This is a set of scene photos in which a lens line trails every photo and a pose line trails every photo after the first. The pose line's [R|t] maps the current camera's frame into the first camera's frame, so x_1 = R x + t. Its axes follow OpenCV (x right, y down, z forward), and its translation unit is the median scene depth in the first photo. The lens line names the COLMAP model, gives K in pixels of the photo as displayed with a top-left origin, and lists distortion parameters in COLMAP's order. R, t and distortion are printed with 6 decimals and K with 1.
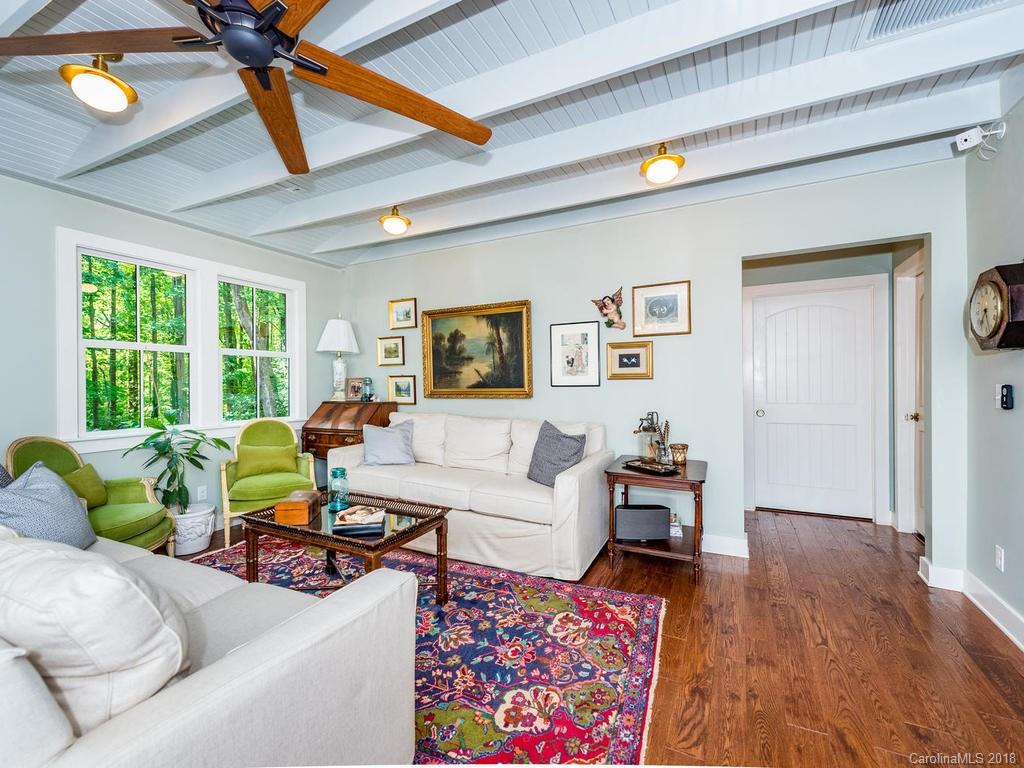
lens RADIAL K [[461.4, 0, 507.7], [0, 461.4, 385.6], [0, 0, 1]] dist [0.012686, -0.002382]
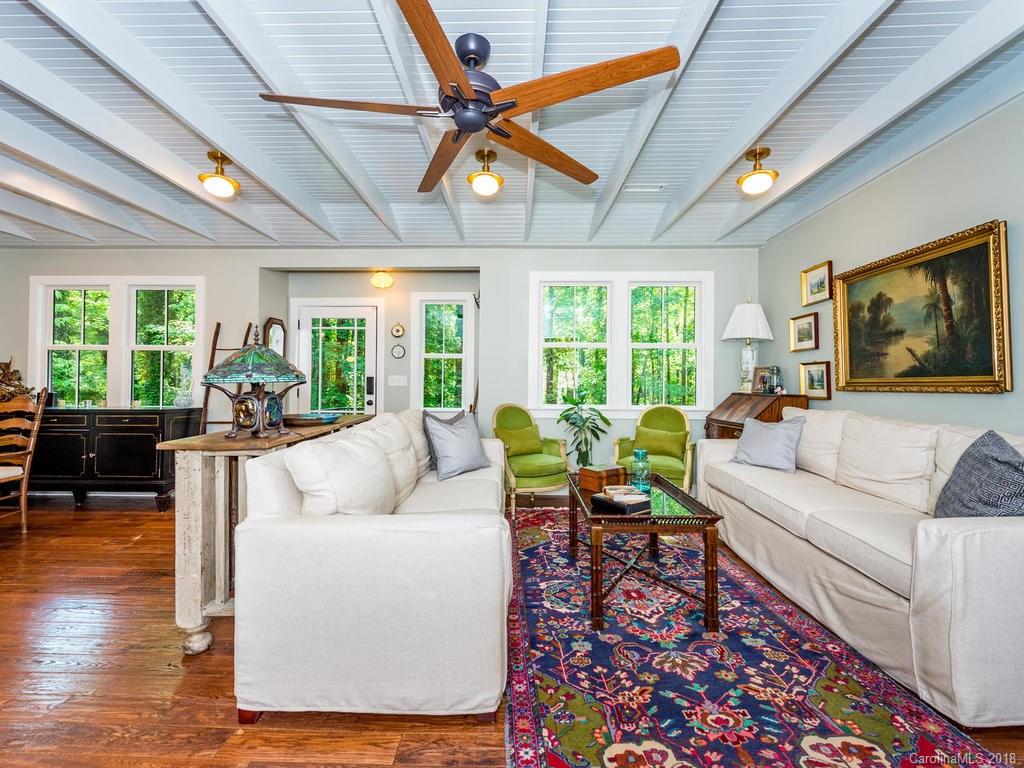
lens RADIAL K [[461.4, 0, 505.3], [0, 461.4, 379.8], [0, 0, 1]] dist [0.012686, -0.002382]
pose [[0.420060, 0.001241, -0.907496, 0.390425], [-0.016454, 0.999845, -0.006249, 0.031591], [0.907347, 0.017556, 0.420015, 0.266598]]
